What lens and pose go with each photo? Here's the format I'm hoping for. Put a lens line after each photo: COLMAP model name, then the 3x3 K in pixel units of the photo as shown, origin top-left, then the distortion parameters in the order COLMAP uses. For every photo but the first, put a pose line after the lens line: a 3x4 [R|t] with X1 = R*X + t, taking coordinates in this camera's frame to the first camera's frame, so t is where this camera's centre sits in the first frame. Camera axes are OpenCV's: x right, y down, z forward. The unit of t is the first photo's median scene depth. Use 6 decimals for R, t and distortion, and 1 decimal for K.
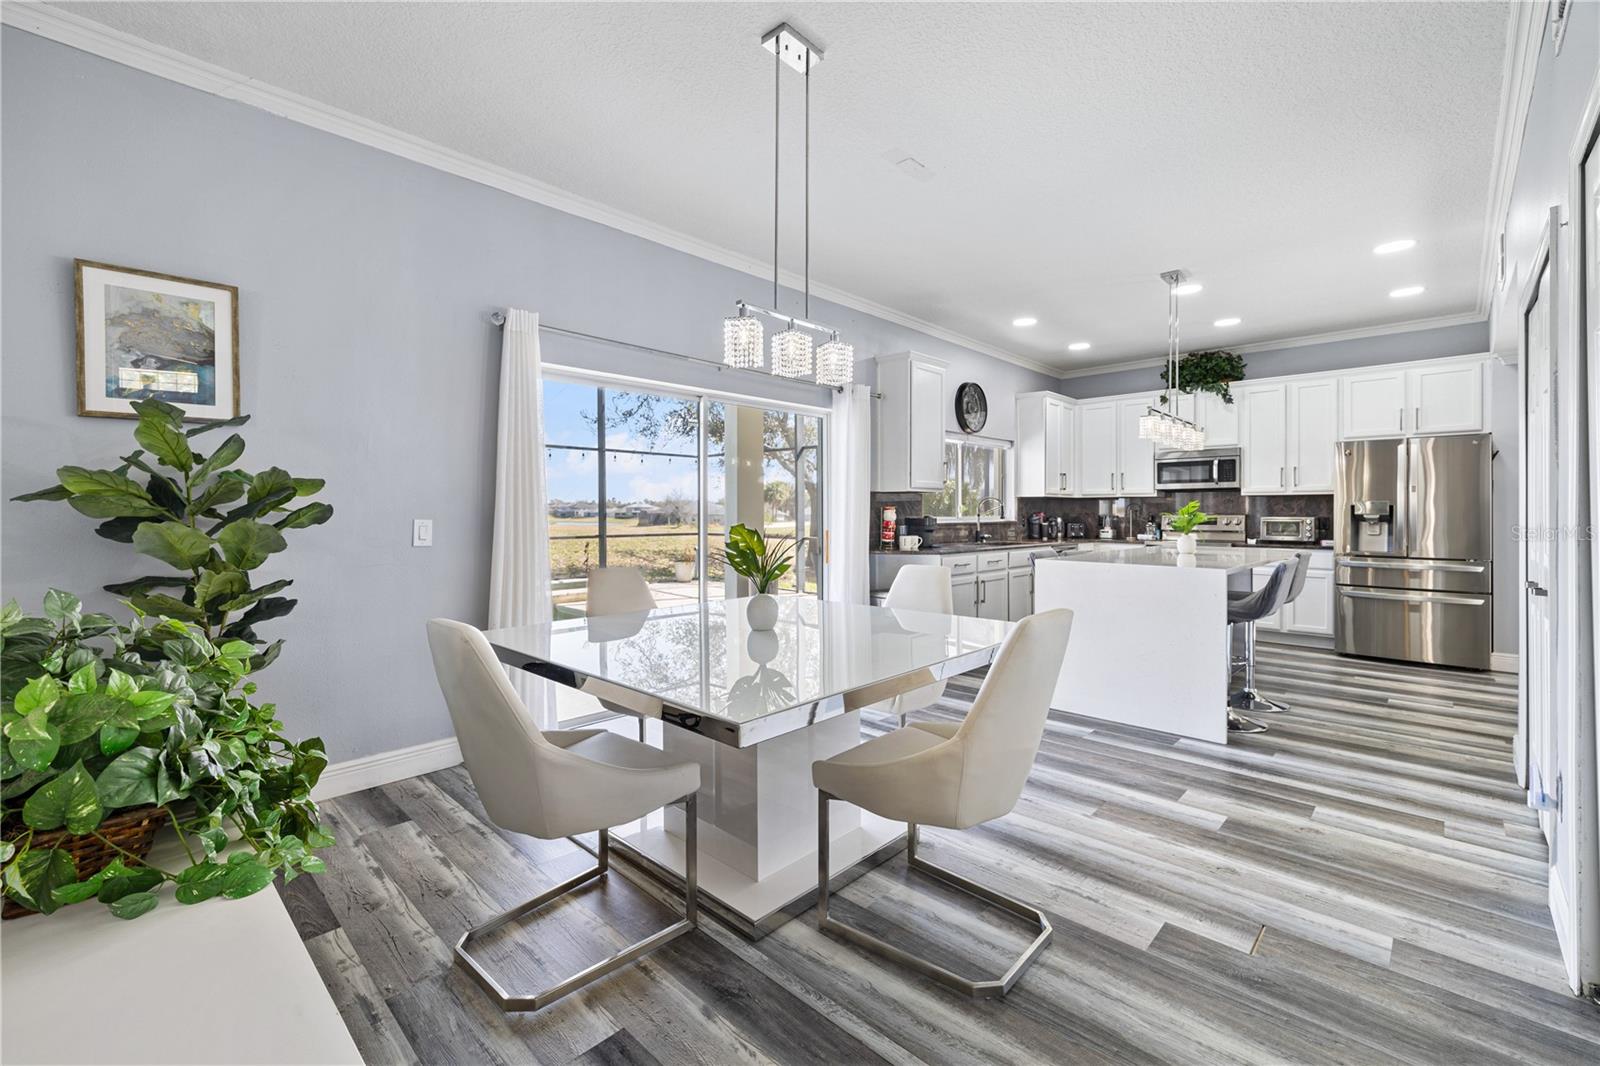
lens RADIAL K [[678.0, 0, 799.0], [0, 678.0, 507.5], [0, 0, 1]] dist [-0.000243, 0.000952]
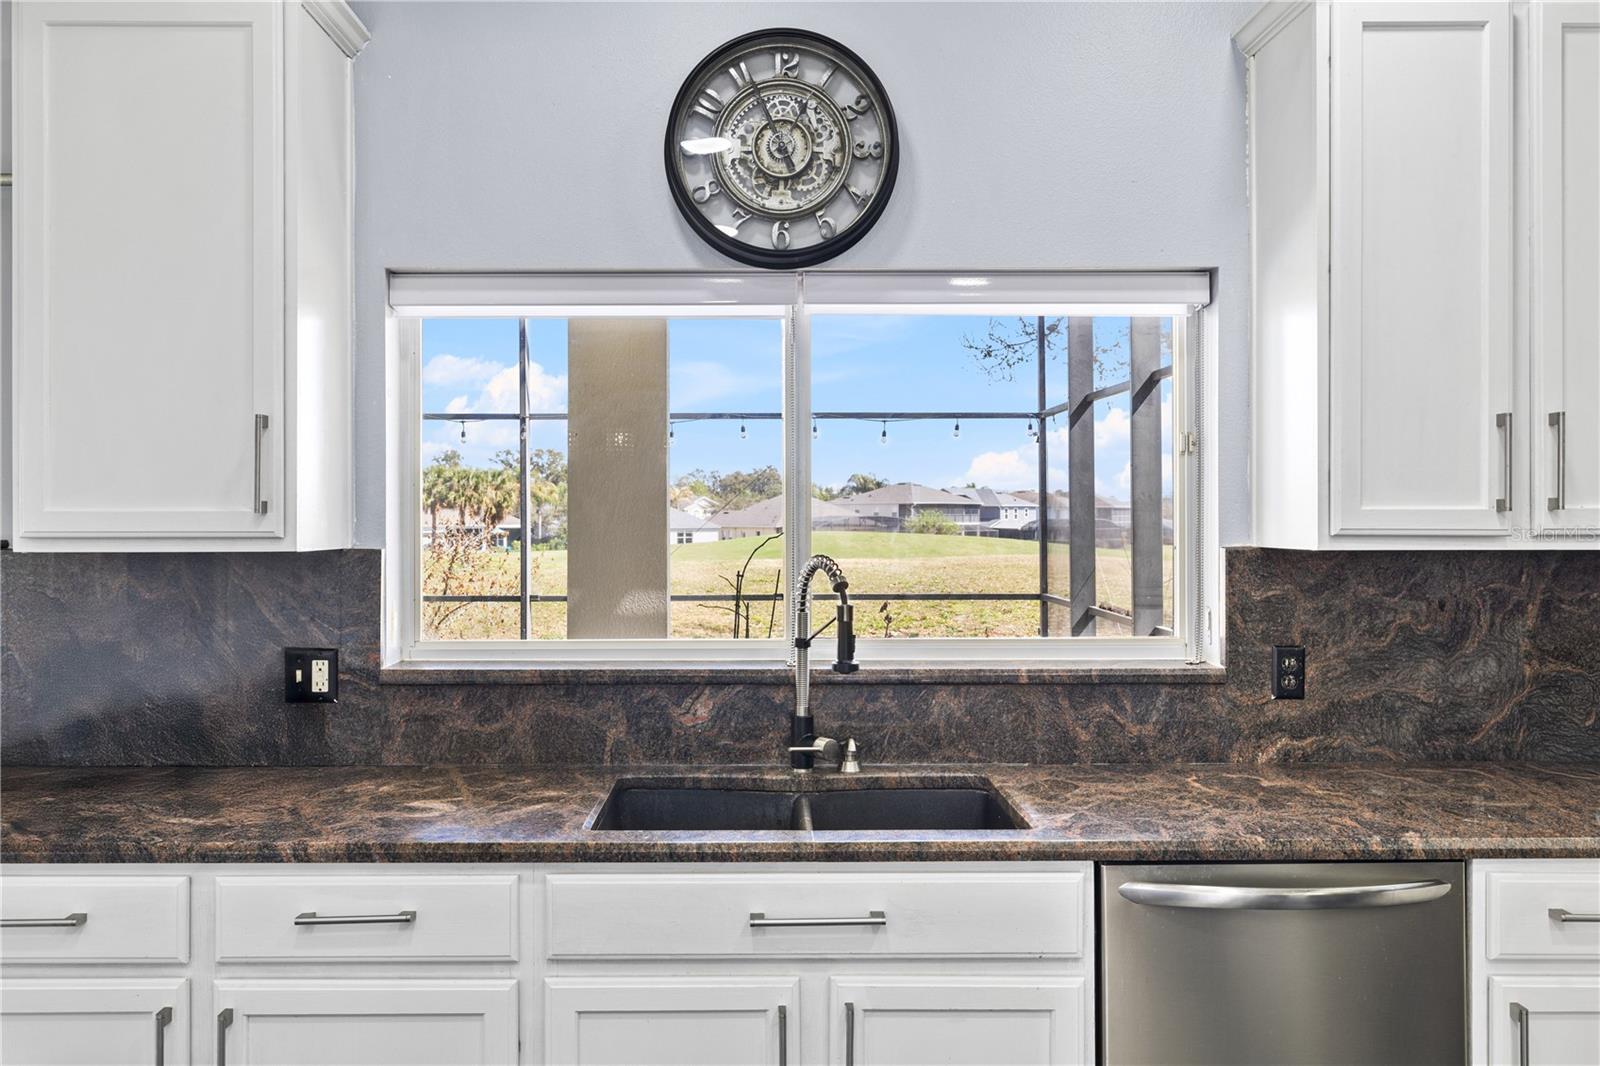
lens RADIAL K [[1162.9, 0, 797.3], [0, 1162.9, 515.5], [0, 0, 1]] dist [0.025521, 0.001120]
pose [[0.701916, -0.004016, -0.712248, 0.538664], [0.007338, 0.999972, 0.001593, -0.030203], [0.712222, -0.006344, 0.701926, 0.756993]]
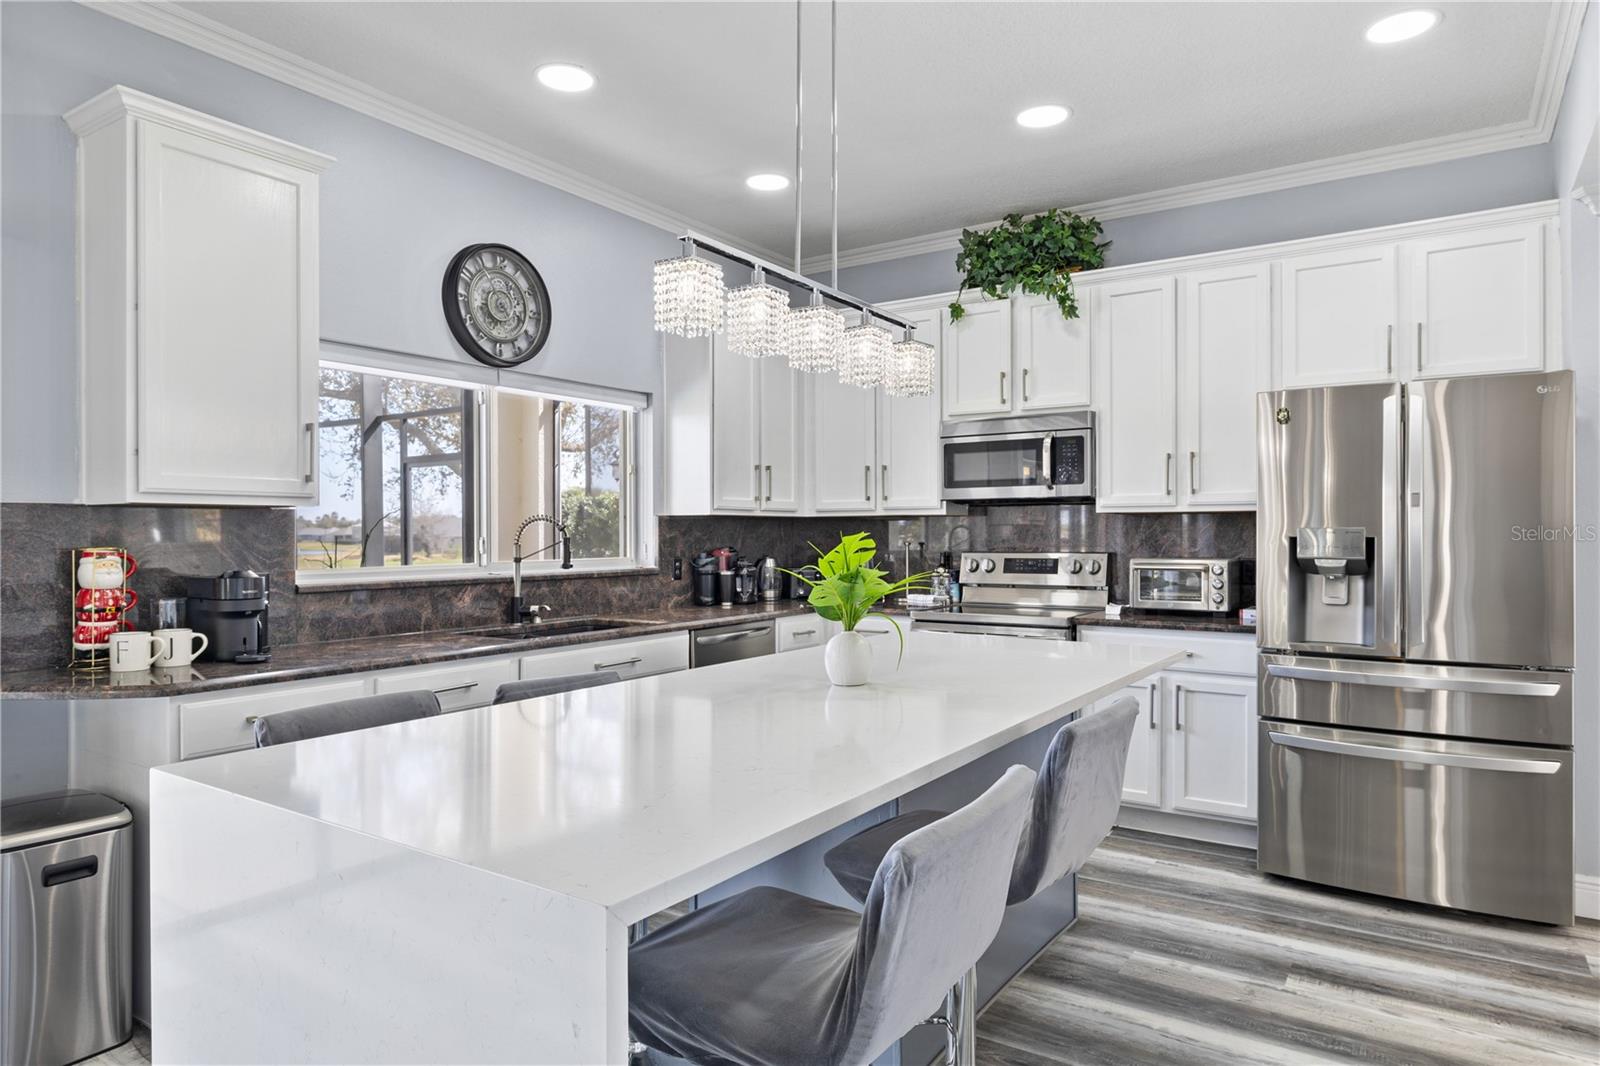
lens RADIAL K [[956.7, 0, 798.4], [0, 956.7, 539.3], [0, 0, 1]] dist [-0.022034, 0.000716]
pose [[0.985208, -0.005384, 0.171278, 0.343495], [0.002957, 0.999892, 0.014421, -0.009987], [-0.171337, -0.013702, 0.985117, 0.390407]]
